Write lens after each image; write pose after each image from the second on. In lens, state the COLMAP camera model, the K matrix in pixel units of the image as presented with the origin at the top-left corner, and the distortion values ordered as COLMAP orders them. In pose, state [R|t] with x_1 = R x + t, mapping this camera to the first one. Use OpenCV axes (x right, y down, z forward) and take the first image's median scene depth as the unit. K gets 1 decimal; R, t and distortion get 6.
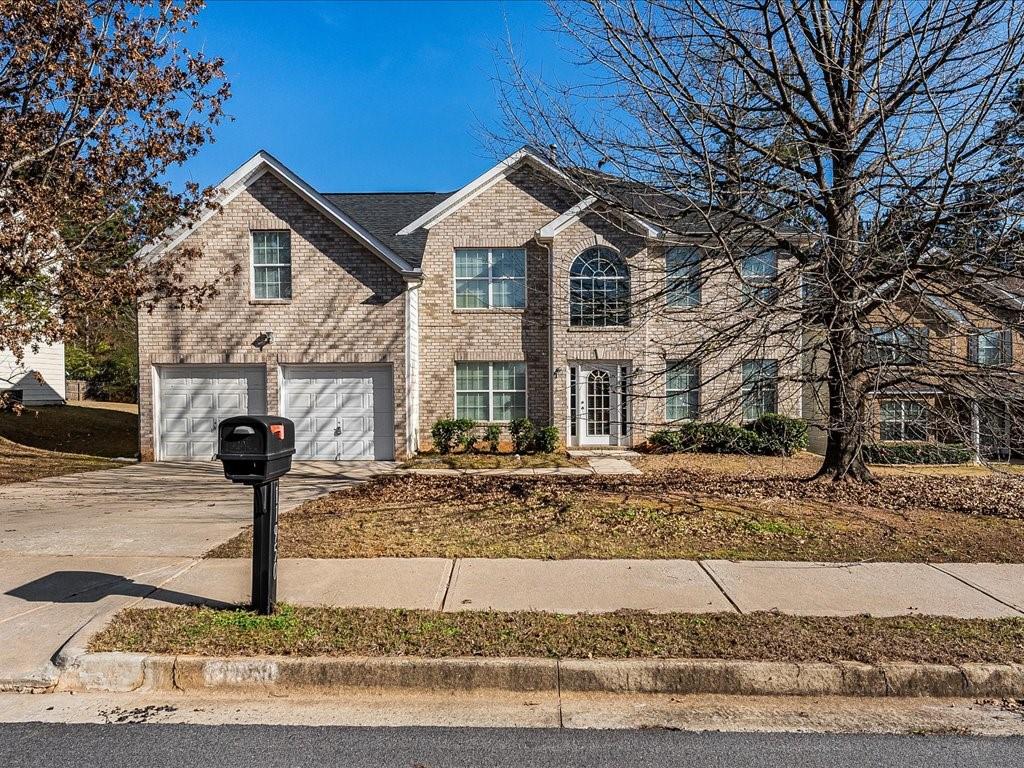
lens RADIAL K [[682.3, 0, 516.2], [0, 682.3, 393.7], [0, 0, 1]] dist [0.023546, -0.019520]
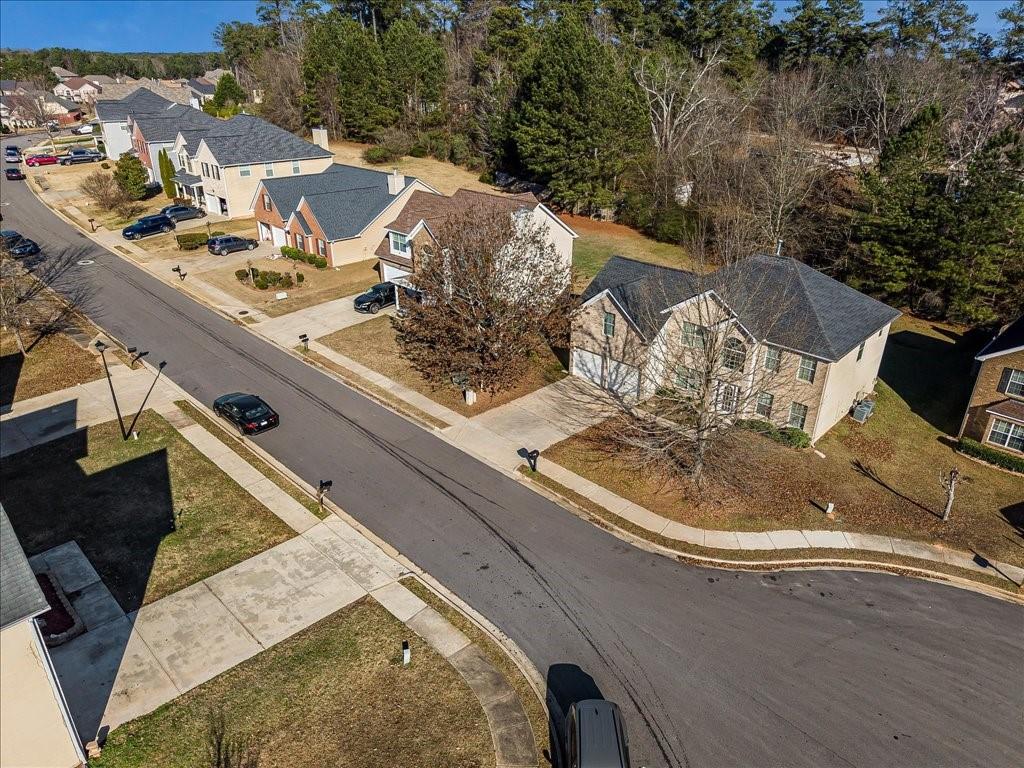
lens RADIAL K [[682.3, 0, 516.2], [0, 682.3, 380.7], [0, 0, 1]] dist [0.023546, -0.019520]
pose [[0.718231, 0.303805, -0.625977, 1.097565], [-0.003501, 0.901211, 0.433366, -1.085910], [0.695796, -0.309065, 0.648341, -1.058903]]
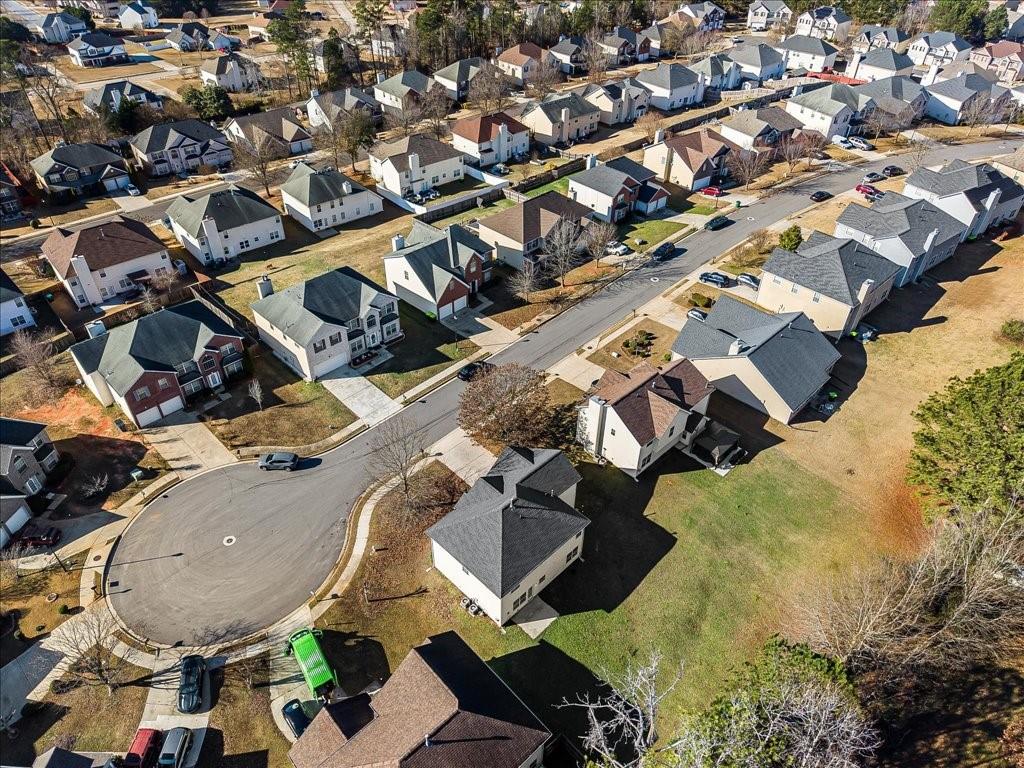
lens RADIAL K [[682.3, 0, 515.5], [0, 682.3, 386.8], [0, 0, 1]] dist [0.023546, -0.019520]
pose [[-0.710706, 0.435453, -0.552520, 1.931858], [-0.003443, 0.783236, 0.621715, -3.393909], [0.703481, 0.443759, -0.555151, 3.248050]]
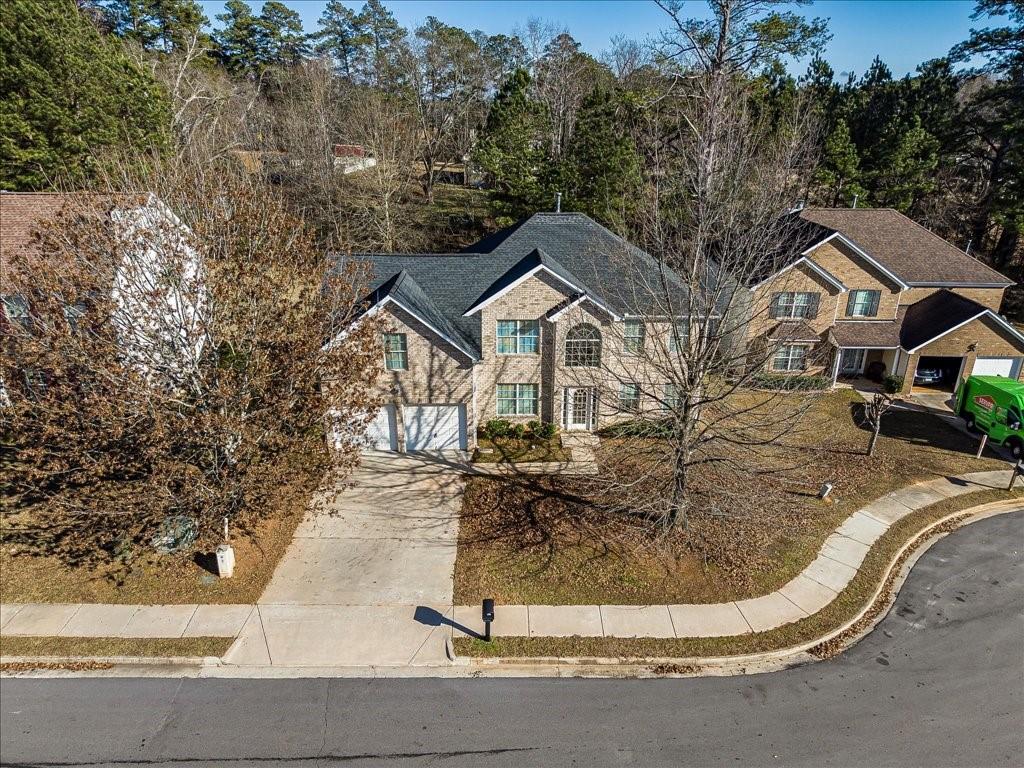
lens RADIAL K [[682.3, 0, 519.0], [0, 682.3, 378.3], [0, 0, 1]] dist [0.023546, -0.019520]
pose [[0.999778, 0.004056, 0.020696, -0.071773], [-0.011635, 0.924557, 0.380865, -0.720114], [-0.017589, -0.381021, 0.924399, -0.589893]]
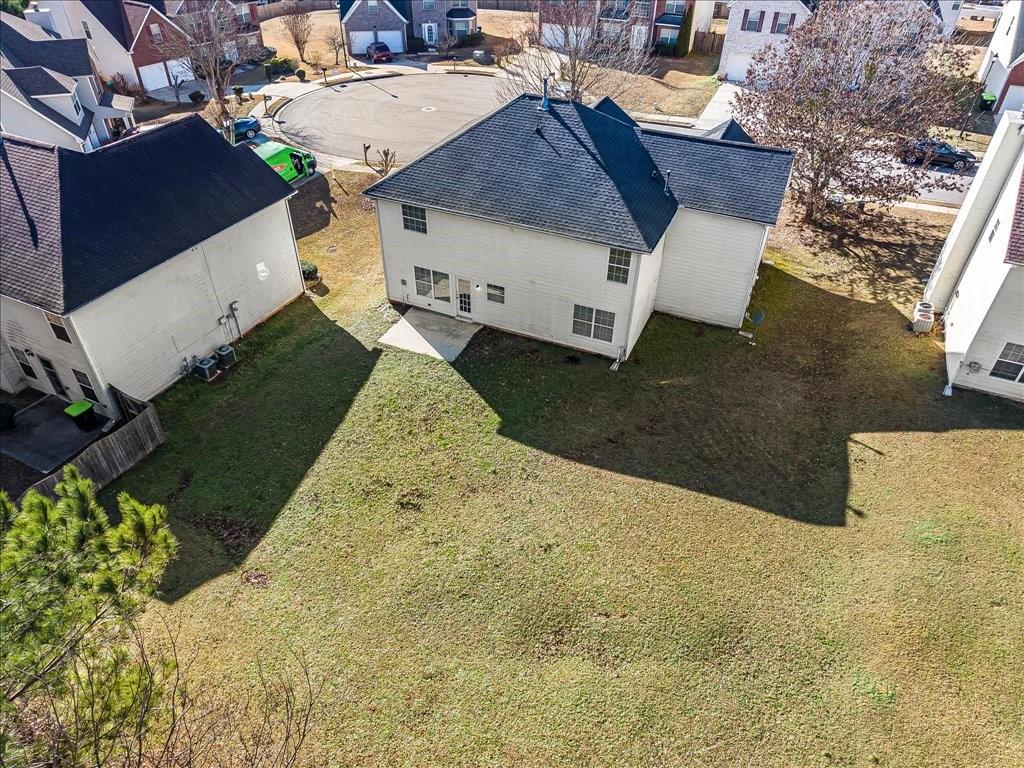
lens RADIAL K [[682.3, 0, 516.2], [0, 682.3, 381.8], [0, 0, 1]] dist [0.023546, -0.019520]
pose [[-0.913185, -0.260964, 0.313035, -0.574934], [-0.019523, 0.795228, 0.605996, -0.891534], [-0.407077, 0.547275, -0.731285, 3.024167]]
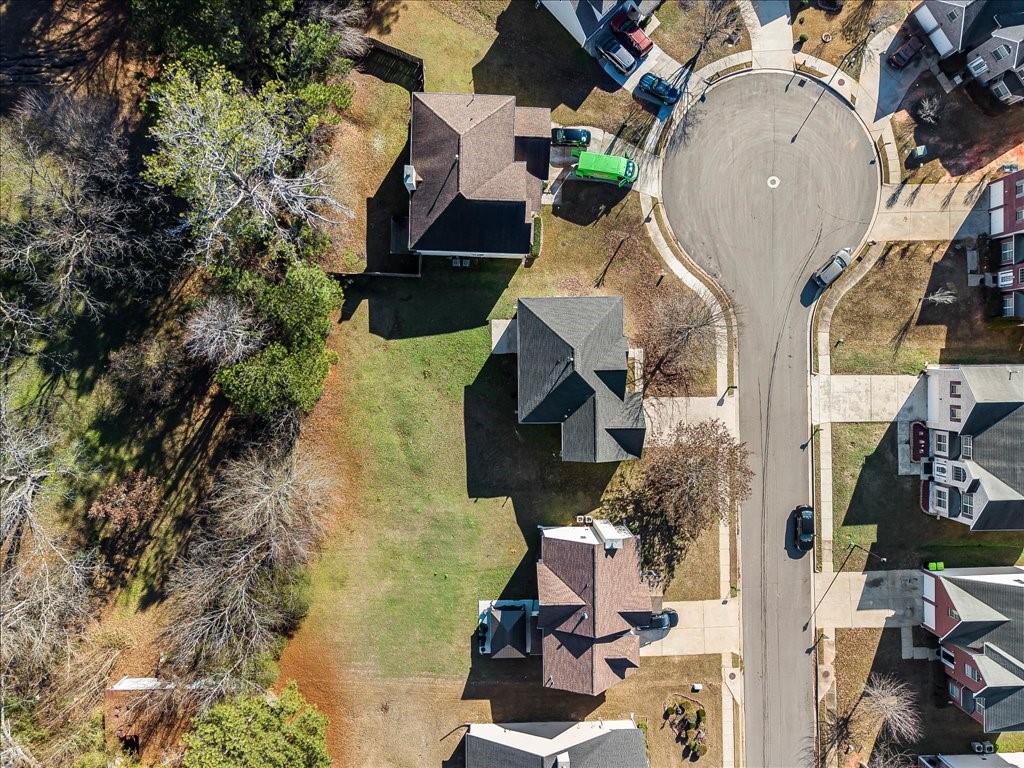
lens RADIAL K [[682.3, 0, 515.8], [0, 682.3, 381.2], [0, 0, 1]] dist [0.023546, -0.019520]
pose [[-0.001457, -0.999799, -0.020014, 0.032947], [-0.046452, -0.019925, 0.998722, -4.306741], [-0.998919, 0.002384, -0.046413, 1.859854]]
